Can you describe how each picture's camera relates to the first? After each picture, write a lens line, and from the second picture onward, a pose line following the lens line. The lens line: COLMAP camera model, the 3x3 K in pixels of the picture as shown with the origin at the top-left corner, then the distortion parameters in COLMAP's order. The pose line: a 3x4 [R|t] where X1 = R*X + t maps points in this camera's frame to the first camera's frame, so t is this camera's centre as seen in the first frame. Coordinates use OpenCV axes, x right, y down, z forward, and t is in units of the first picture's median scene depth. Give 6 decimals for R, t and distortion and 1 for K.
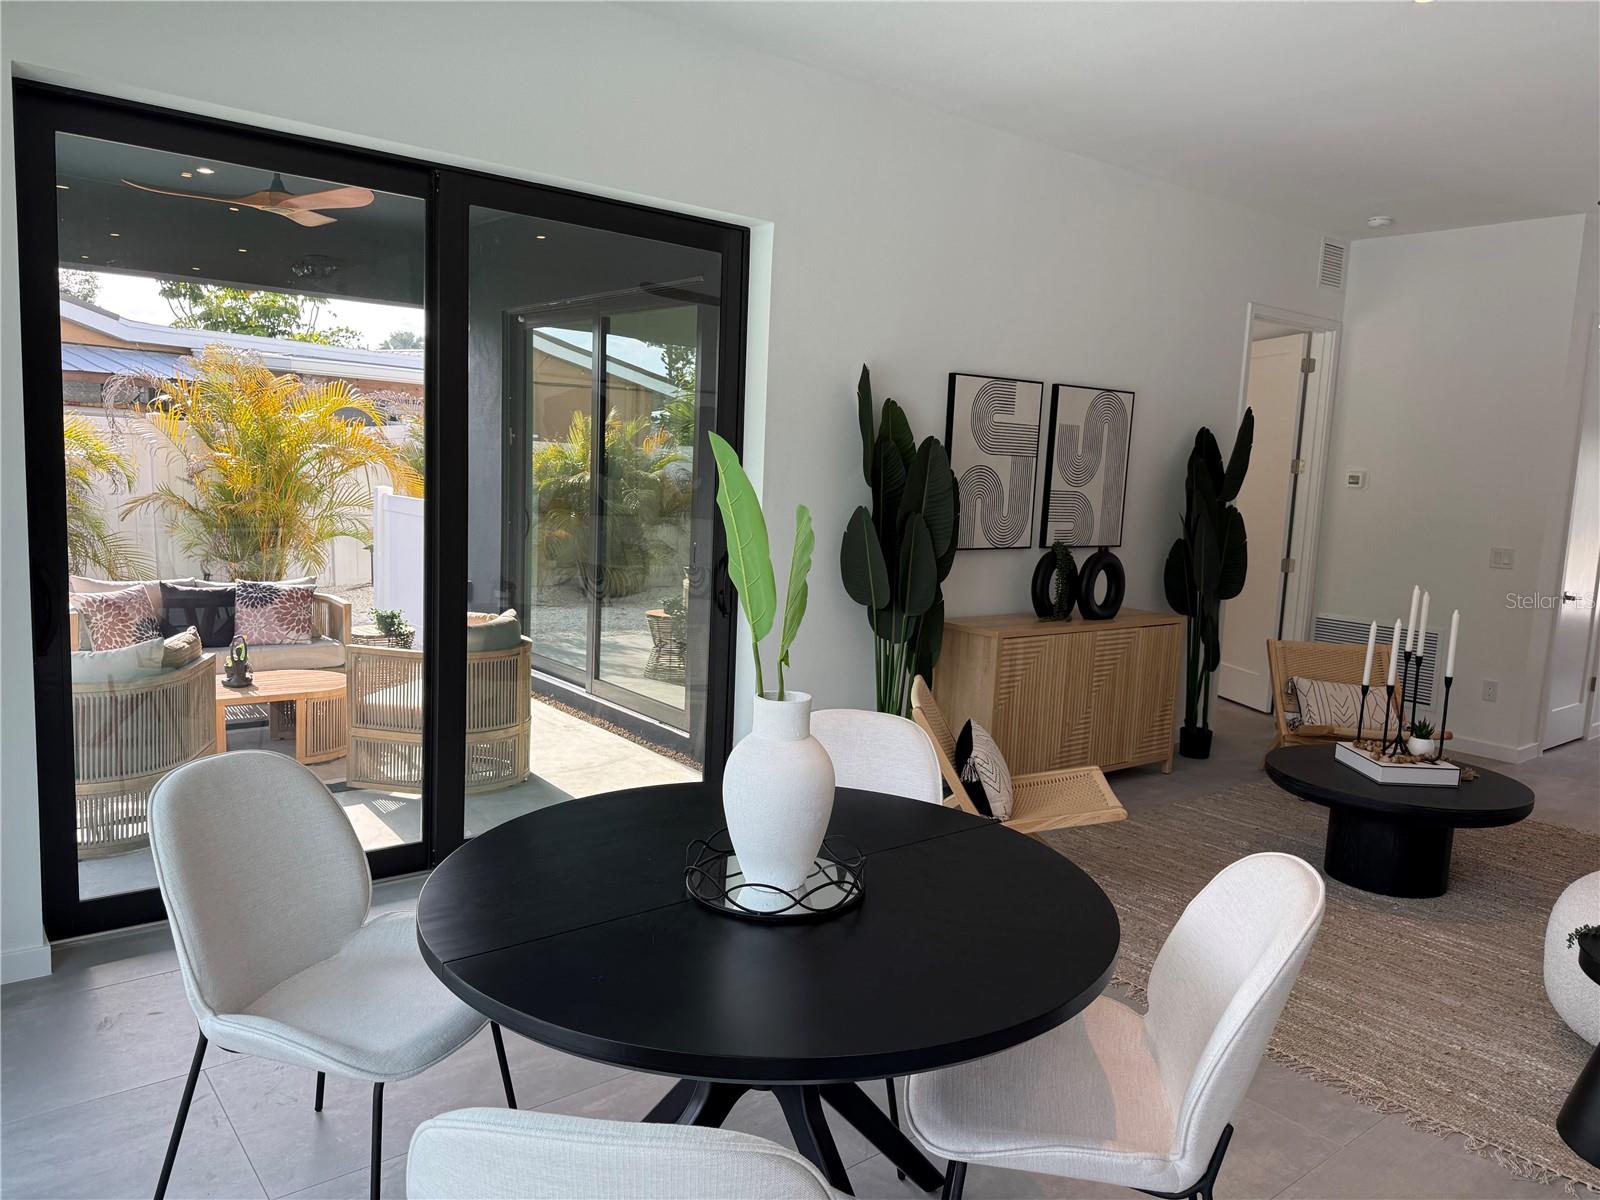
lens RADIAL K [[1123.0, 0, 797.8], [0, 1123.0, 611.3], [0, 0, 1]] dist [0.065276, -0.095140]
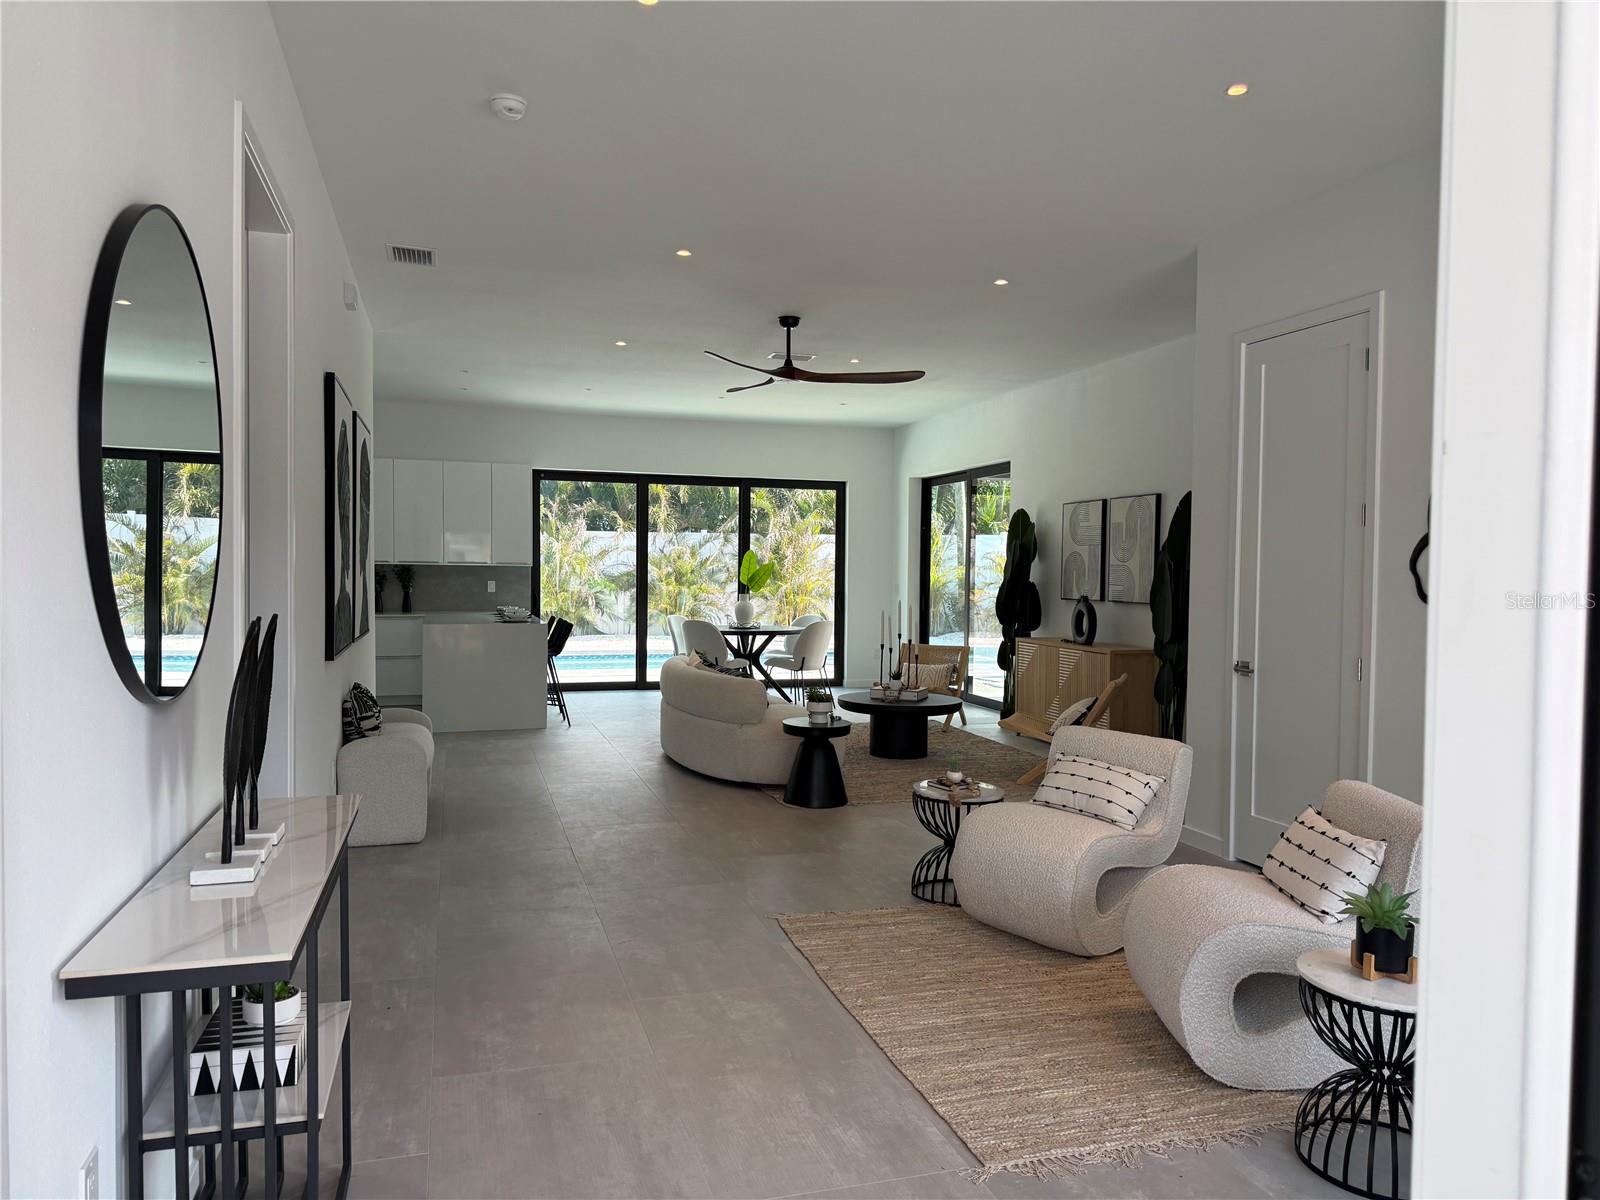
lens RADIAL K [[1123.0, 0, 797.8], [0, 1123.0, 611.3], [0, 0, 1]] dist [0.065276, -0.095140]
pose [[-0.369635, -0.008398, -0.929139, 1.930632], [-0.141054, 0.988877, 0.047177, -0.059287], [0.918408, 0.148497, -0.366708, 1.241396]]
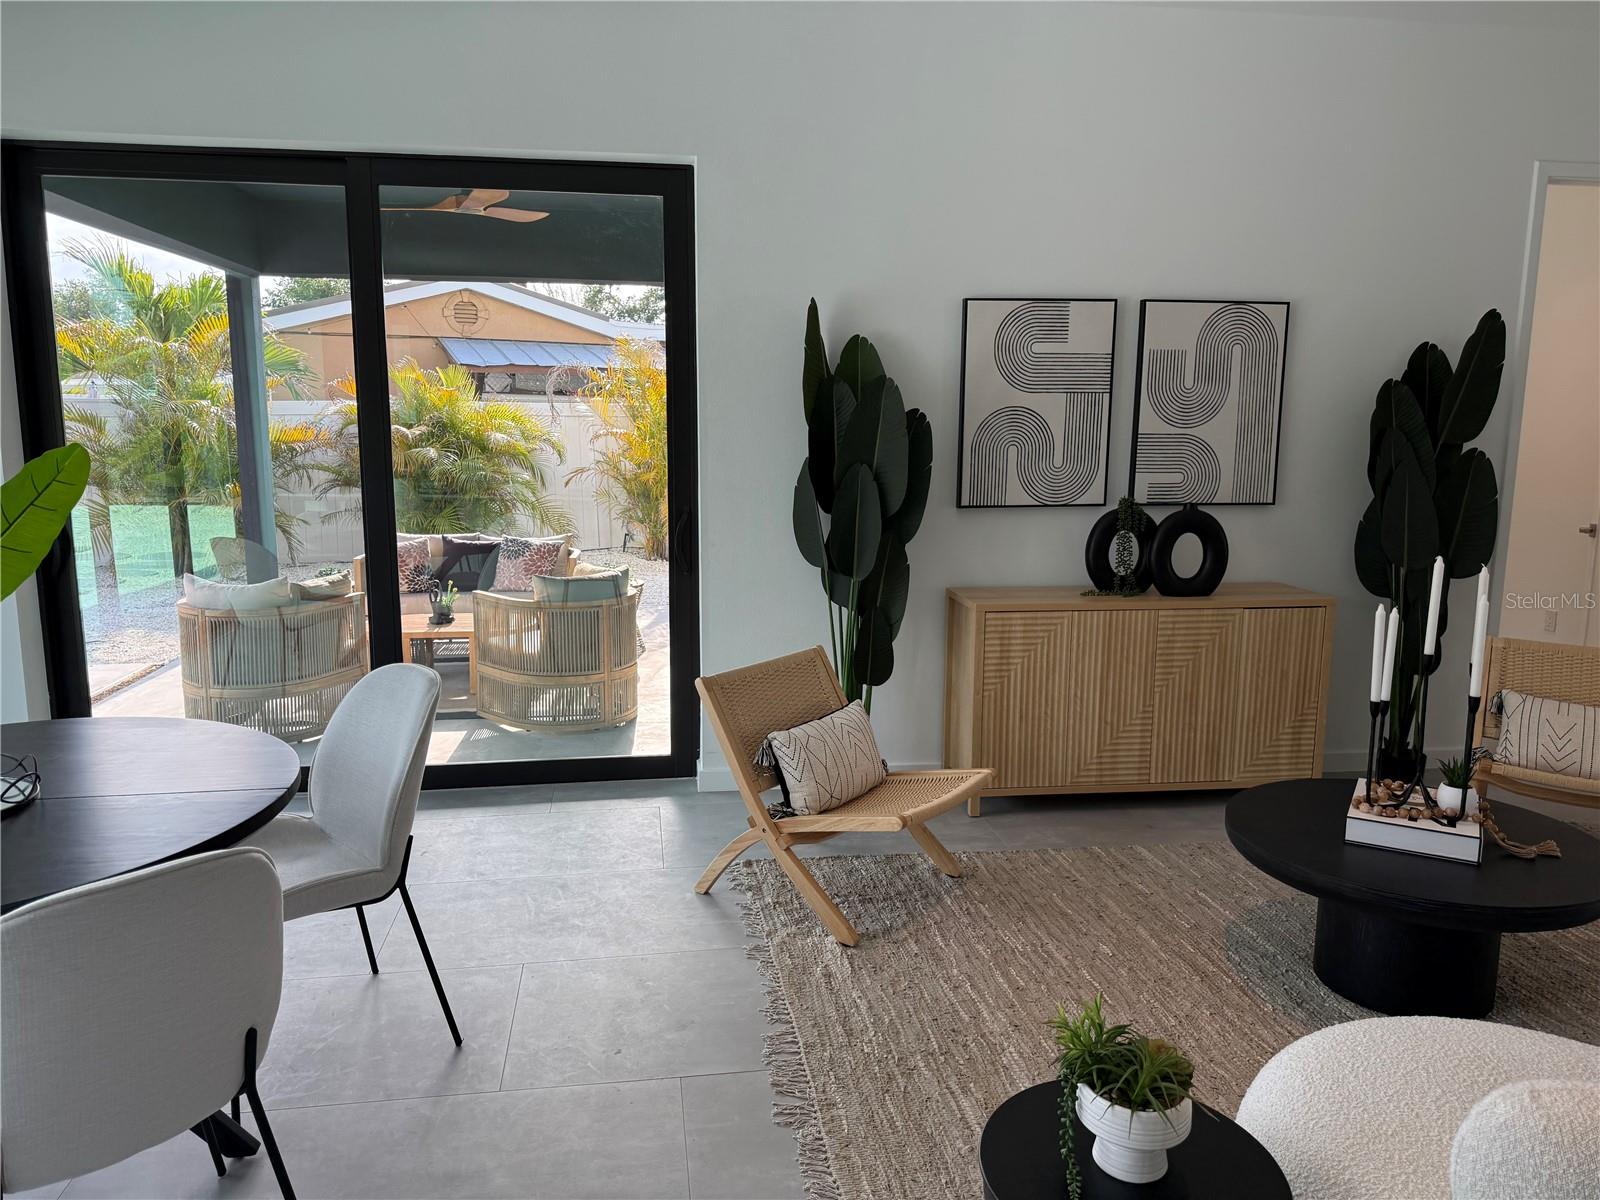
lens RADIAL K [[1123.0, 0, 797.8], [0, 1123.0, 611.3], [0, 0, 1]] dist [0.065276, -0.095140]
pose [[0.859317, 0.047170, -0.509264, 0.452491], [-0.033603, 0.998793, 0.035811, -0.001438], [0.510339, -0.013660, 0.859865, 0.187910]]
